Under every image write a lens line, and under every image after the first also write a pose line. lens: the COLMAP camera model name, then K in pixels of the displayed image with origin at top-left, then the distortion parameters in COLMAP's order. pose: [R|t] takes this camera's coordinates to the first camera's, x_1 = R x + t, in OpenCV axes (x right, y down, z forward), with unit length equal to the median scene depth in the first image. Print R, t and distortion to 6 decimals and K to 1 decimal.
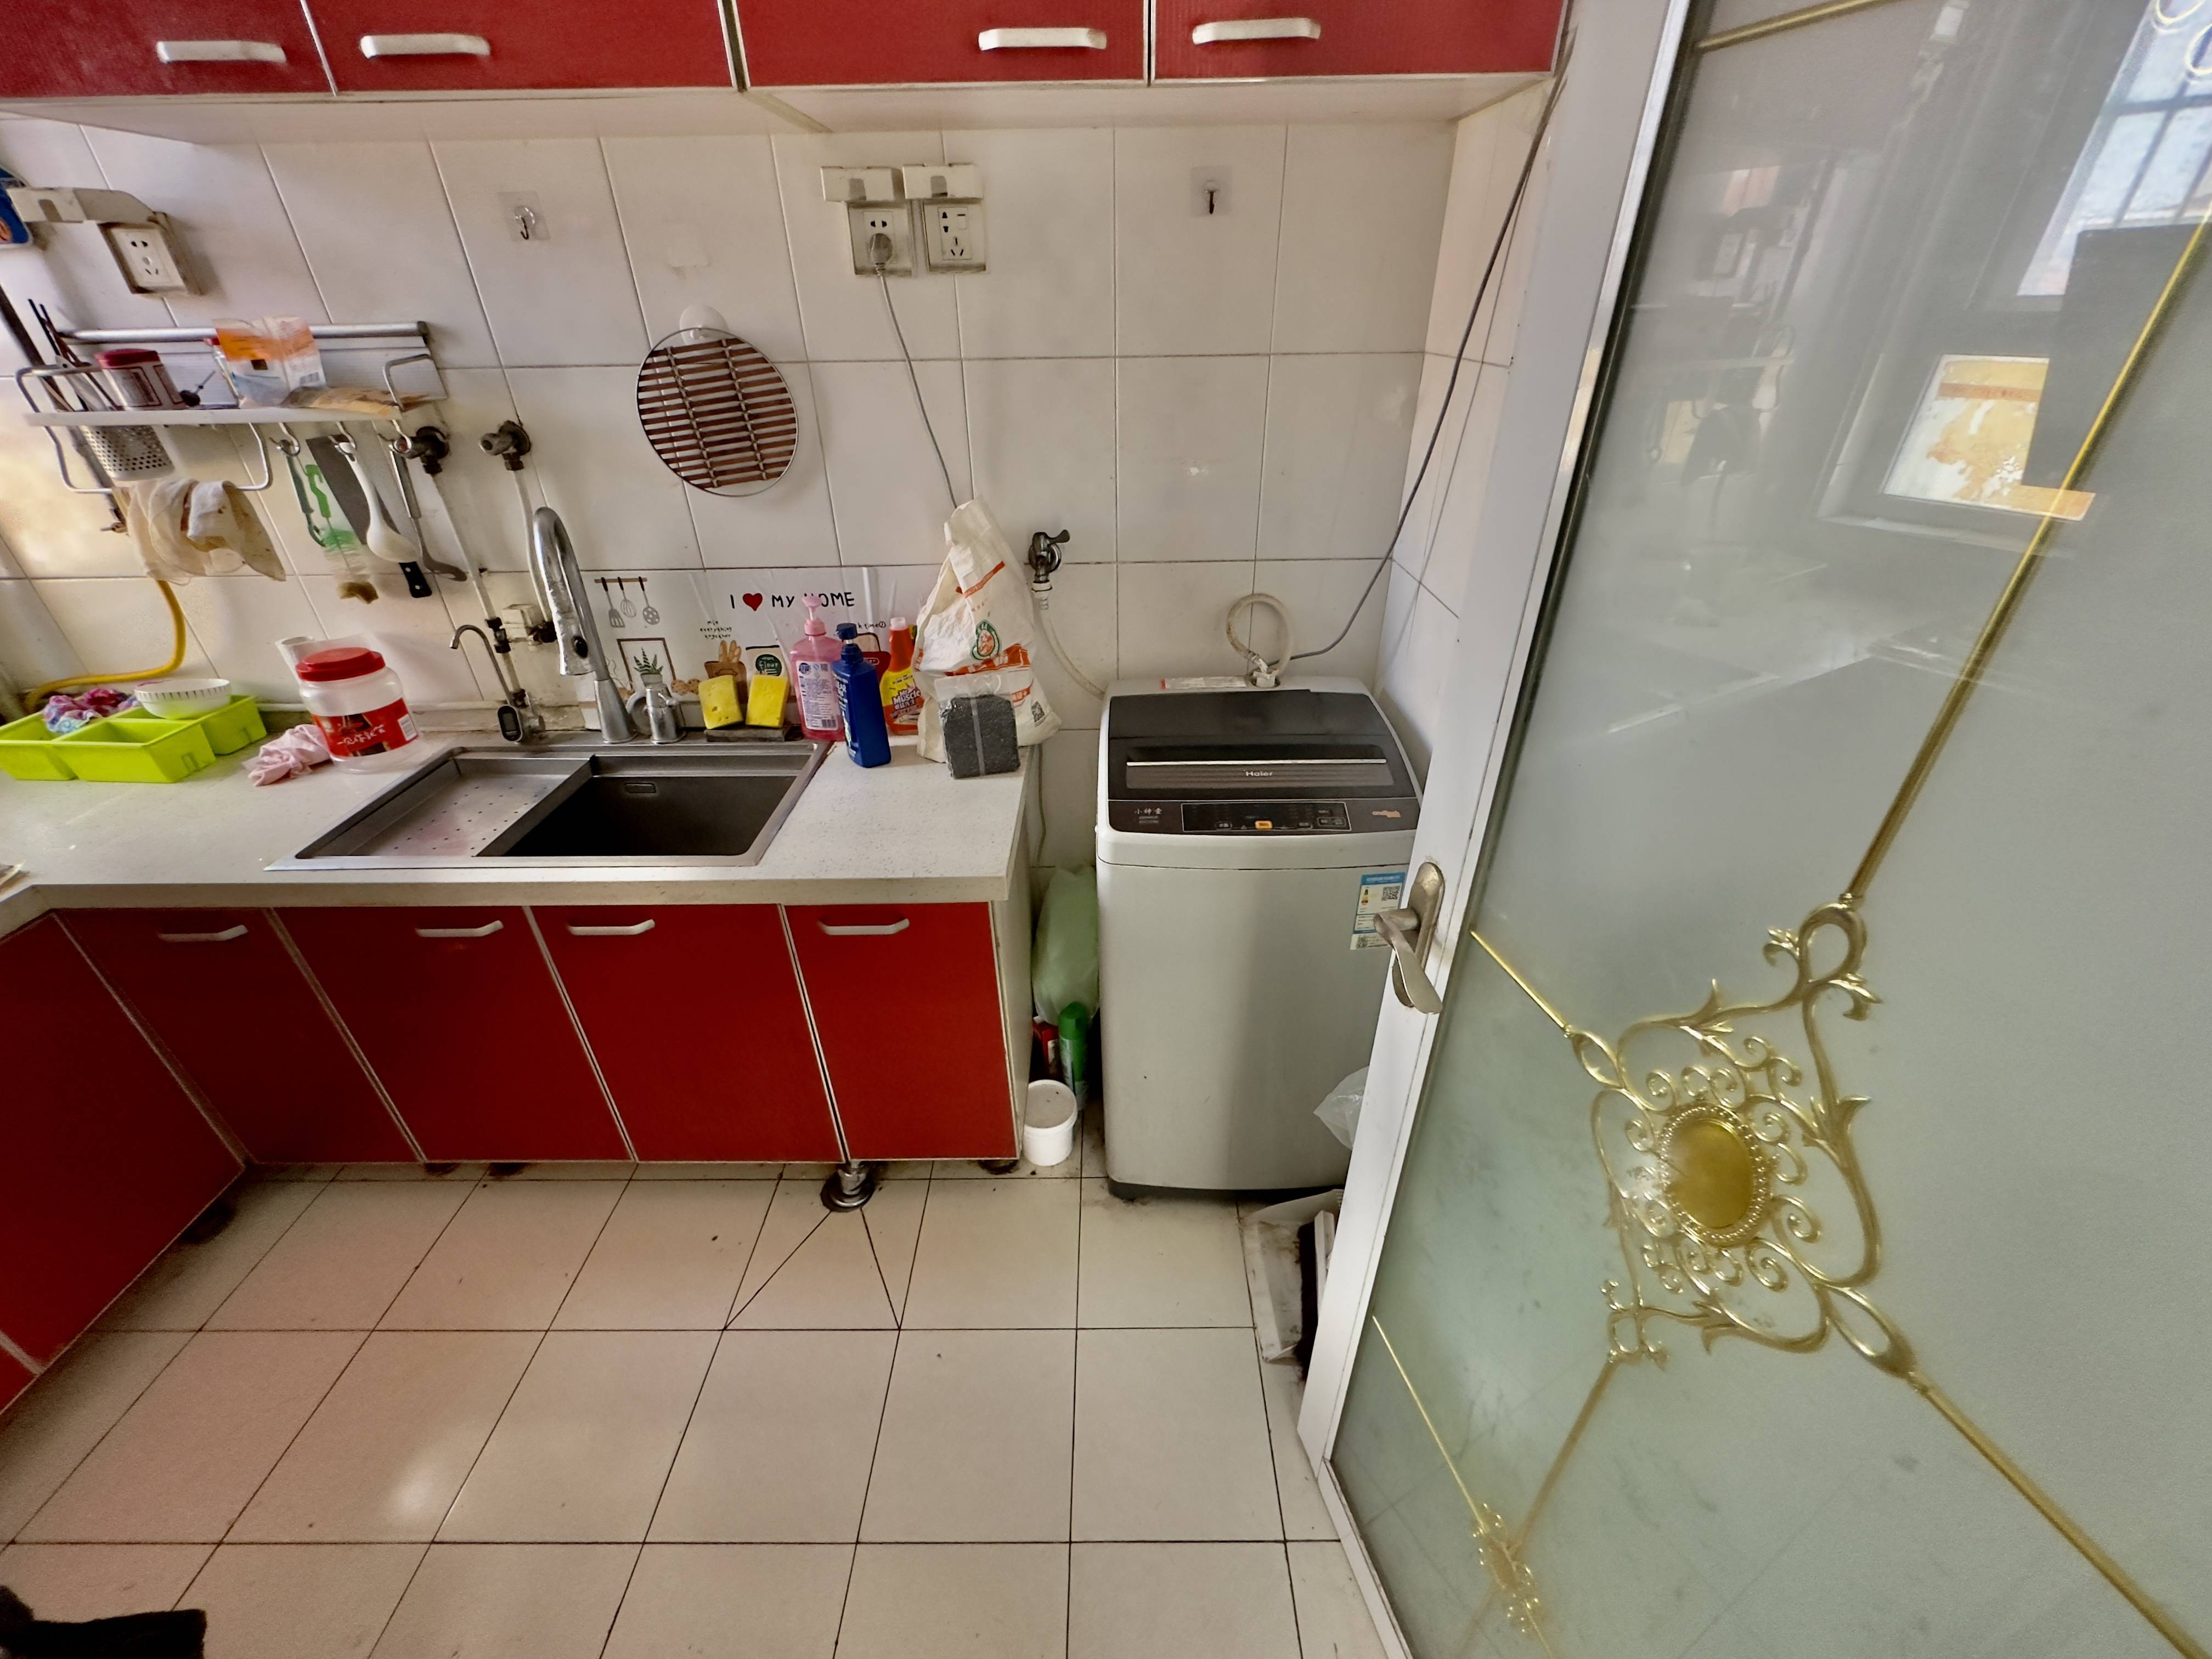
lens RADIAL K [[883.5, 0, 1106.0], [0, 883.5, 829.5], [0, 0, 1]] dist [-0.001992, 0.000384]
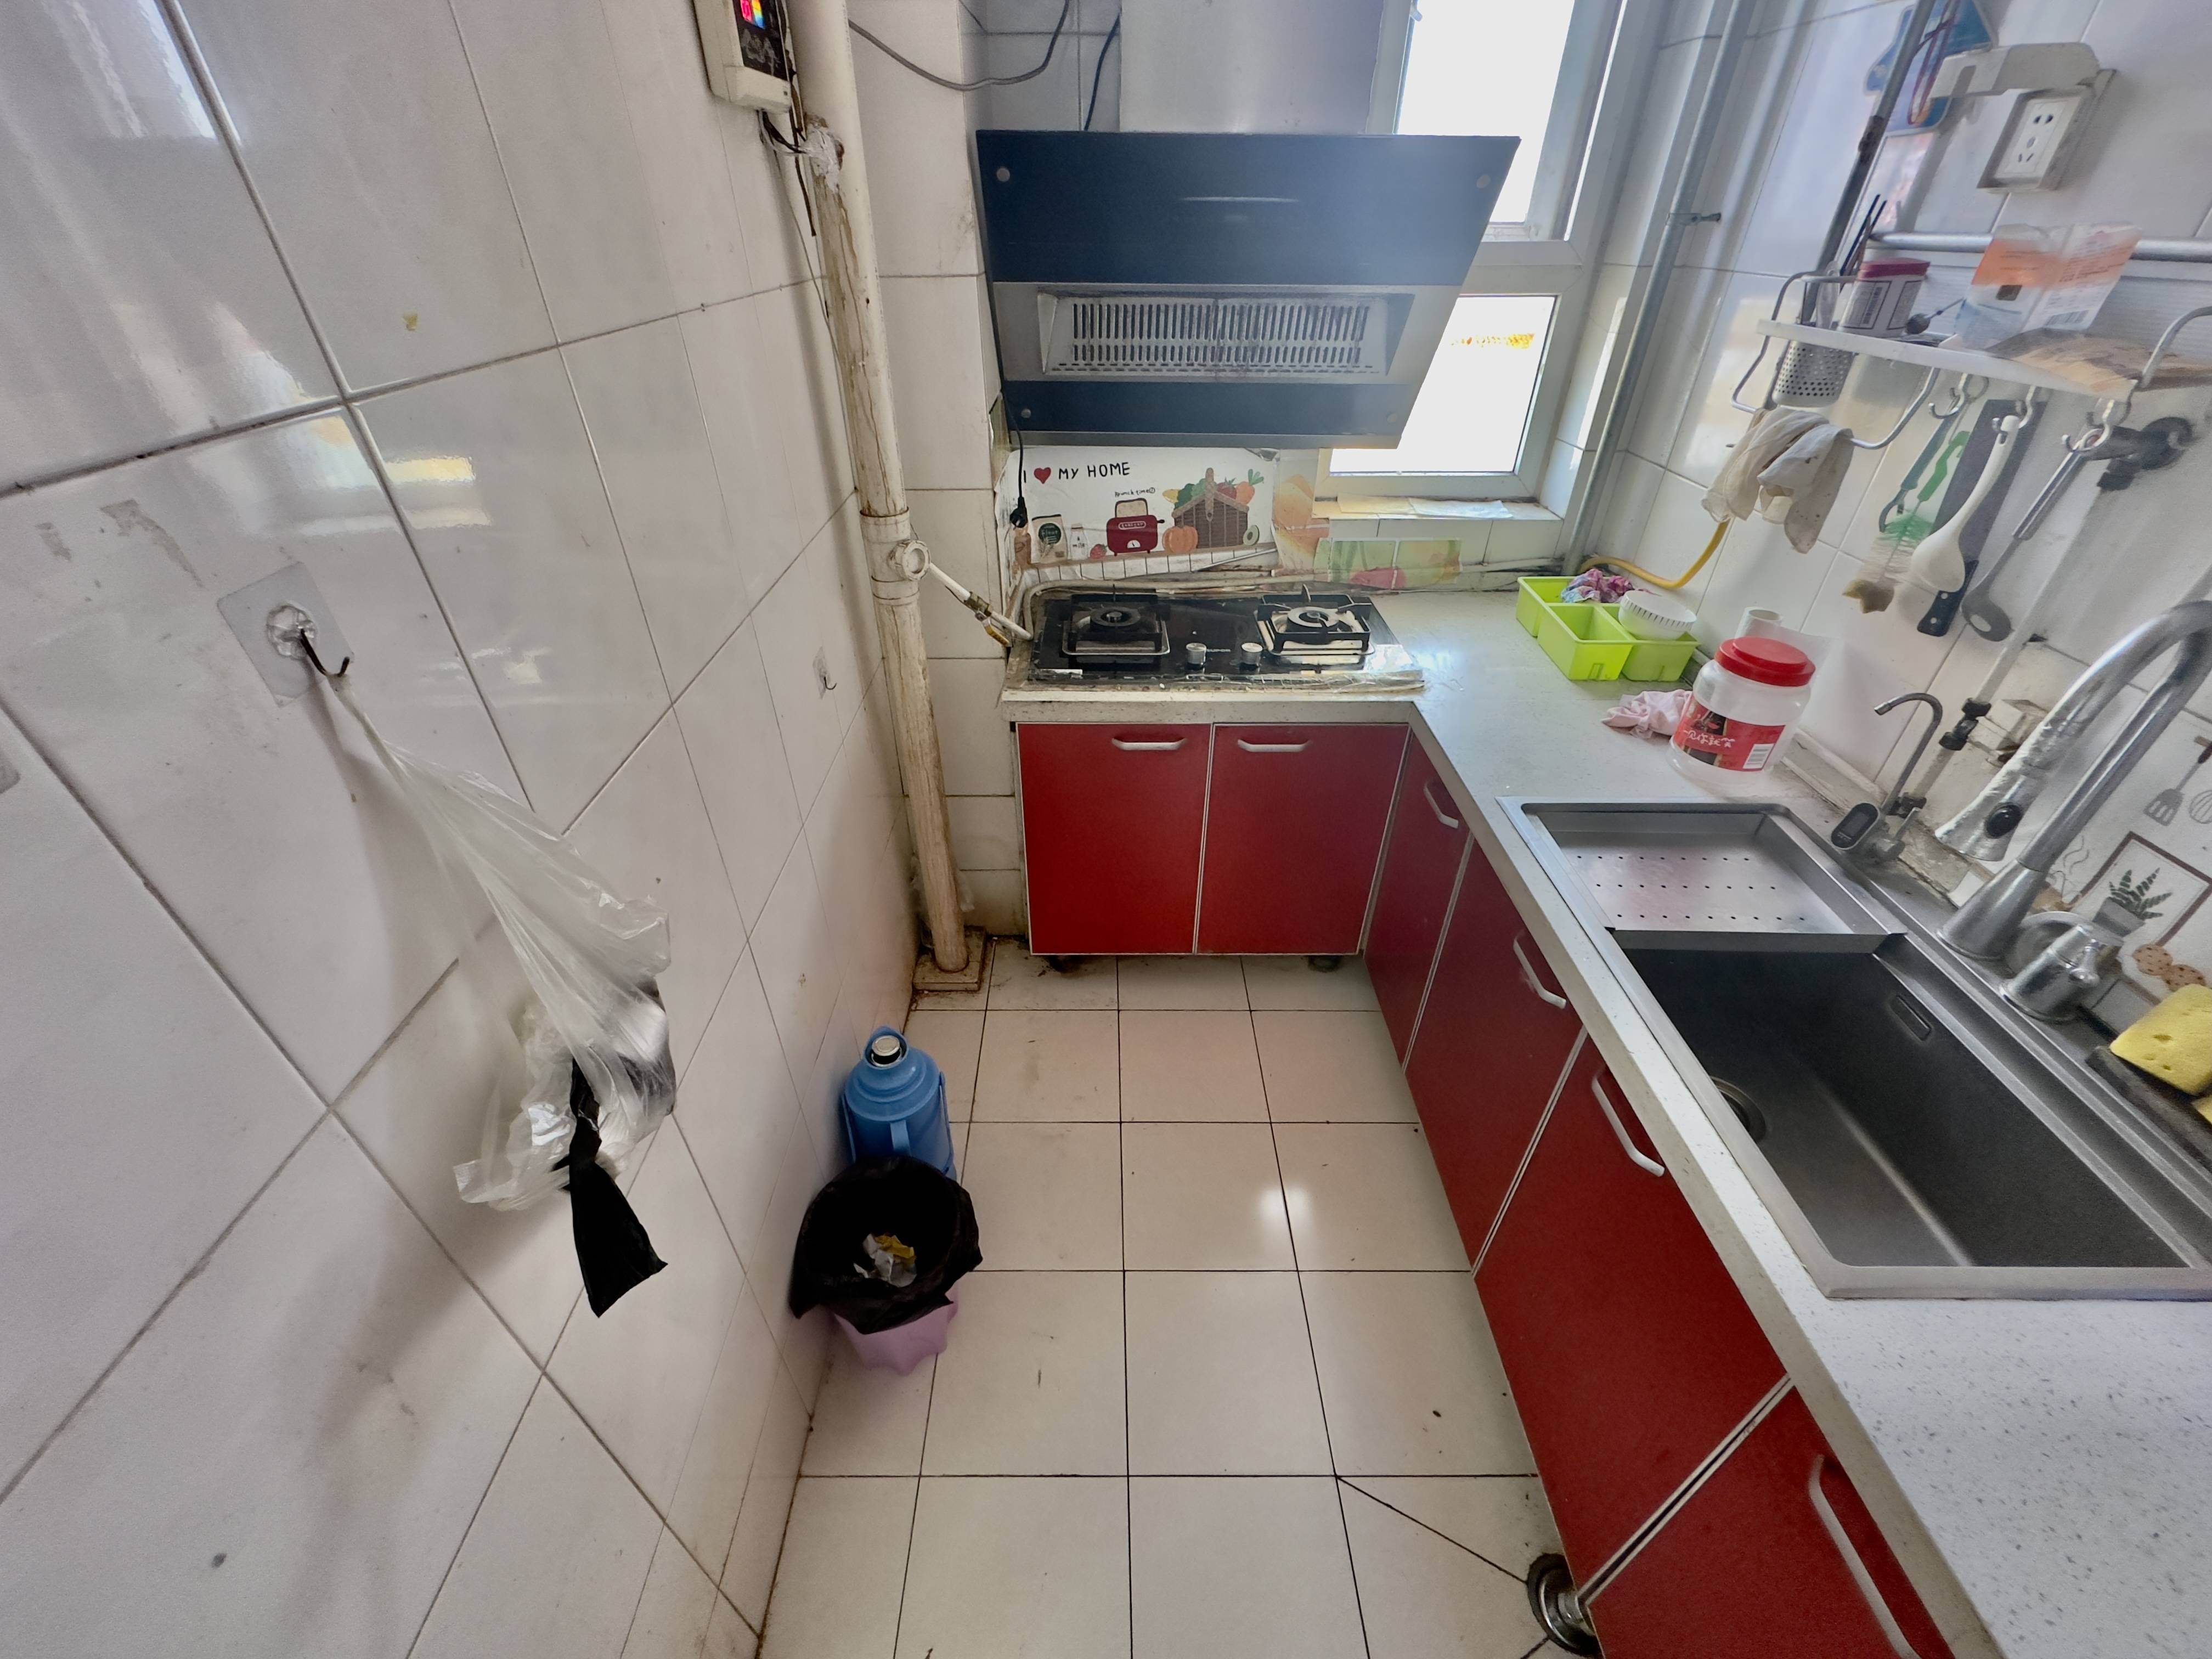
lens RADIAL K [[883.5, 0, 1106.0], [0, 883.5, 829.5], [0, 0, 1]] dist [-0.001992, 0.000384]
pose [[0.014428, 0.587201, -0.809312, -0.109214], [-0.519756, 0.695857, 0.495617, -0.160172], [0.854193, 0.413494, 0.315242, 0.266451]]
